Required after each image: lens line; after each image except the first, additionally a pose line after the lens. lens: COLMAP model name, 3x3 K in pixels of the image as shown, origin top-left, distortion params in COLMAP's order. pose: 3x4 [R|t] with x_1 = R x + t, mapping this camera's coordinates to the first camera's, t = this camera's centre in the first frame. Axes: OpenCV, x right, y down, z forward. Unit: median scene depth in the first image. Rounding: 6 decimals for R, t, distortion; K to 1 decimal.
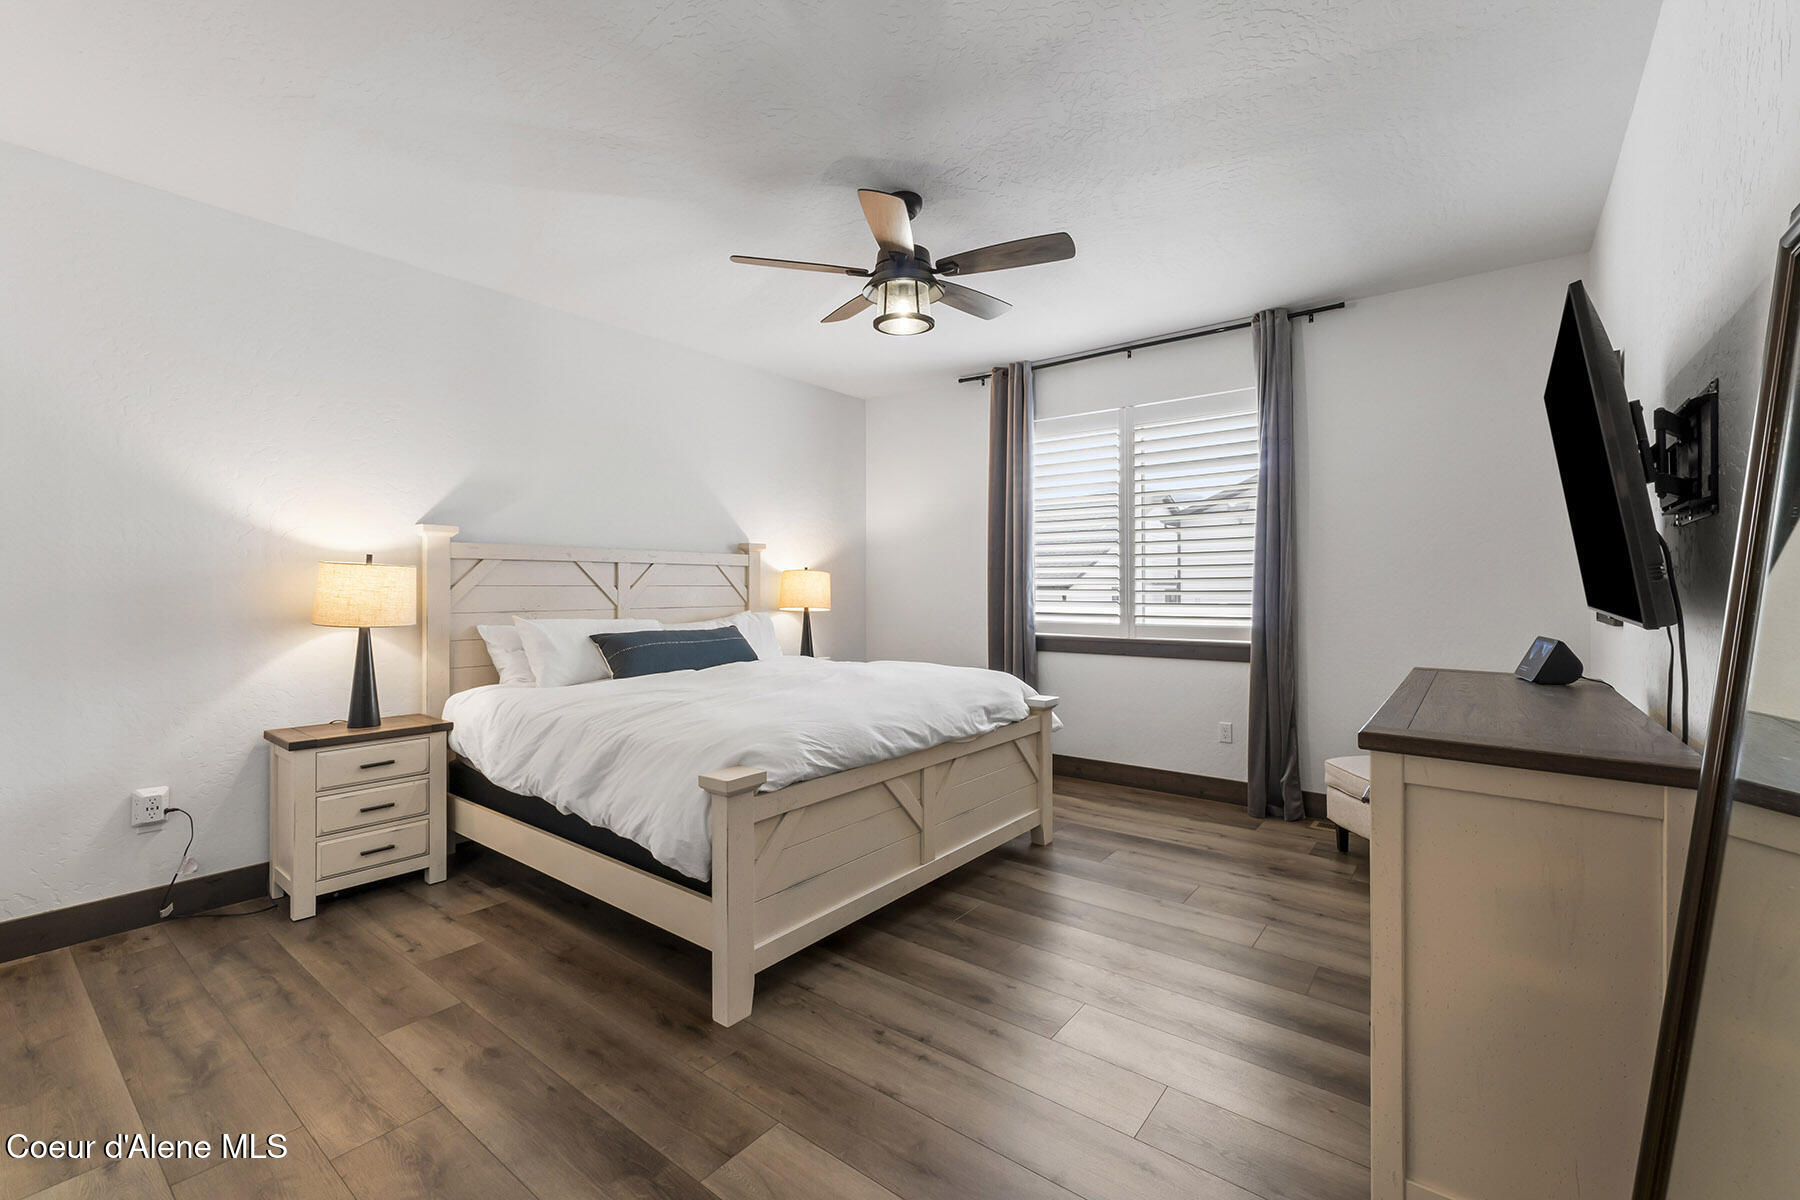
lens RADIAL K [[766.0, 0, 900.0], [0, 766.0, 600.0], [0, 0, 1]] dist [0.000698, -0.000175]
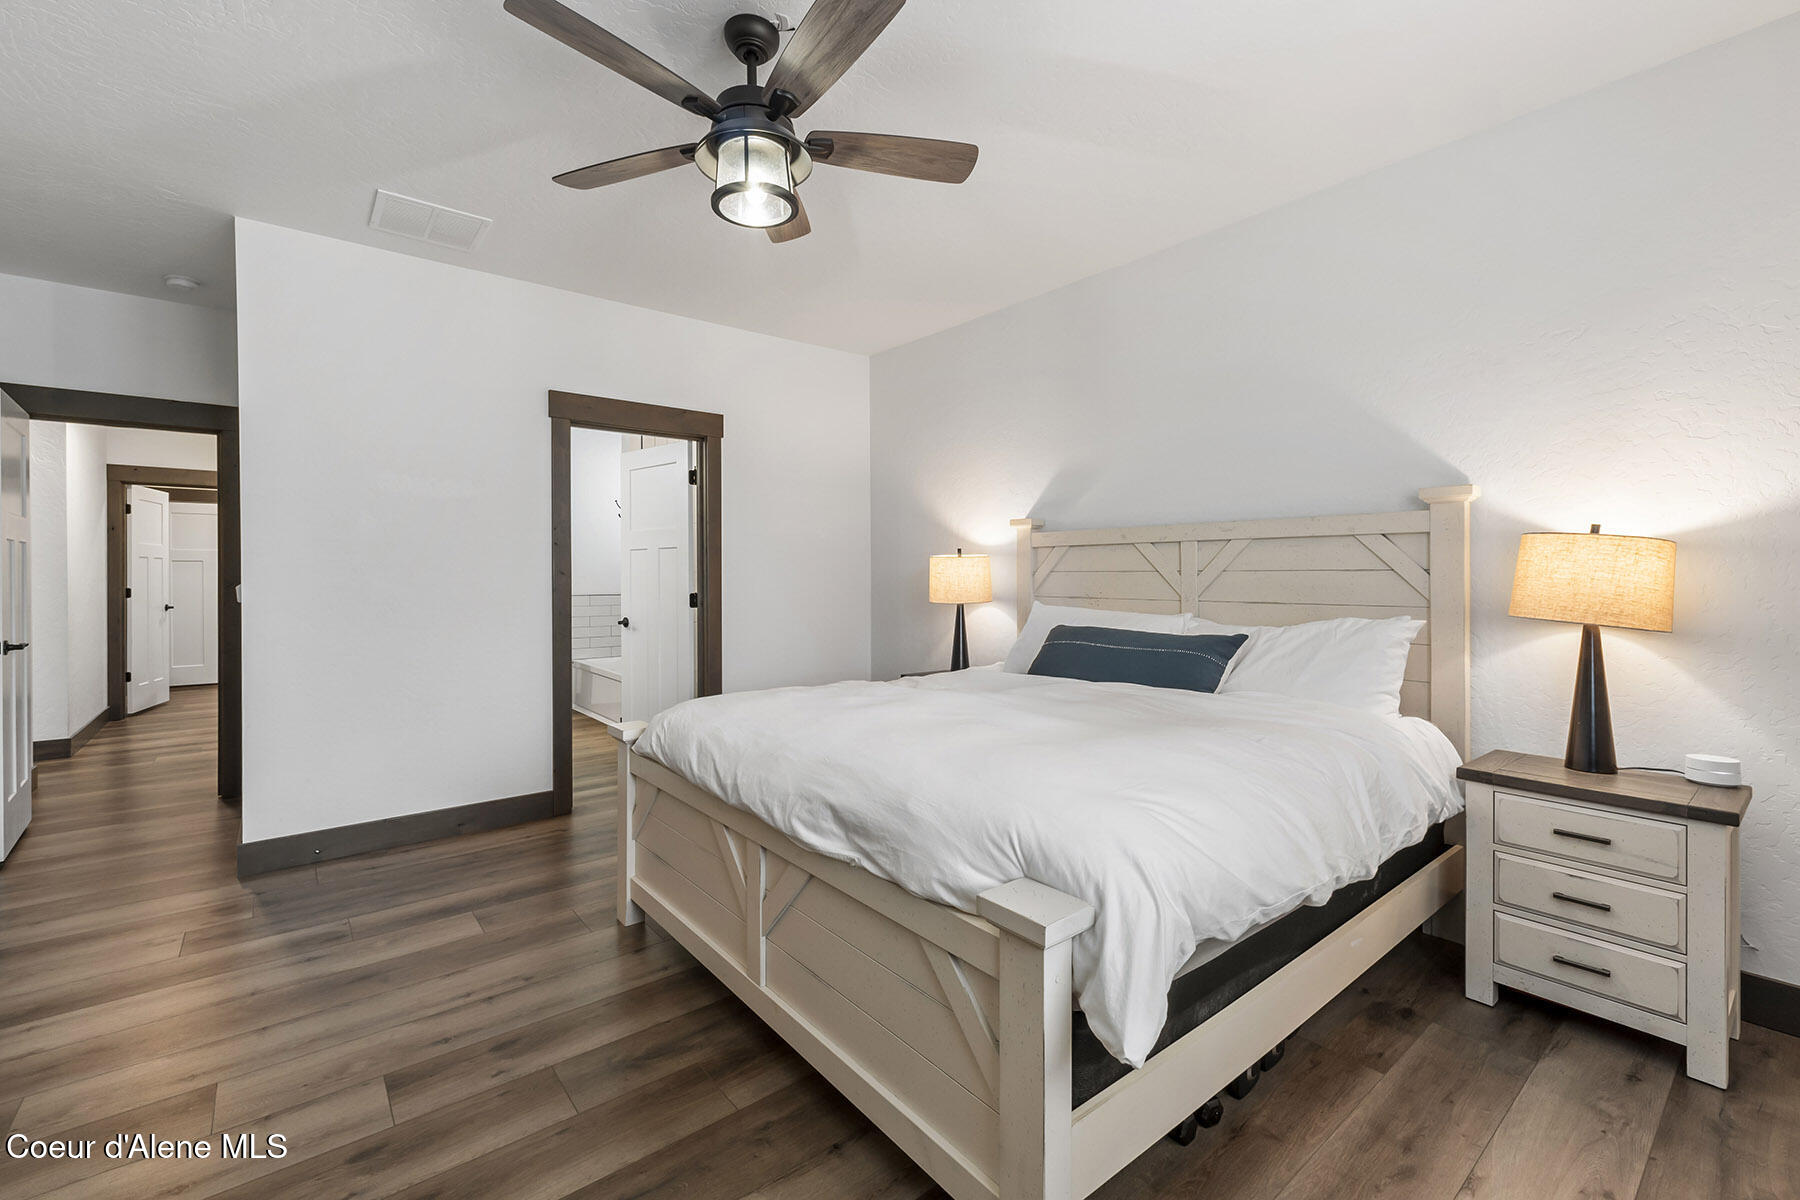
lens RADIAL K [[766.0, 0, 900.0], [0, 766.0, 600.0], [0, 0, 1]] dist [0.000698, -0.000175]
pose [[-0.226290, 0.034001, -0.973466, 0.535114], [-0.017283, 0.999093, 0.038914, -0.017008], [0.973907, 0.025630, -0.225497, 1.038541]]
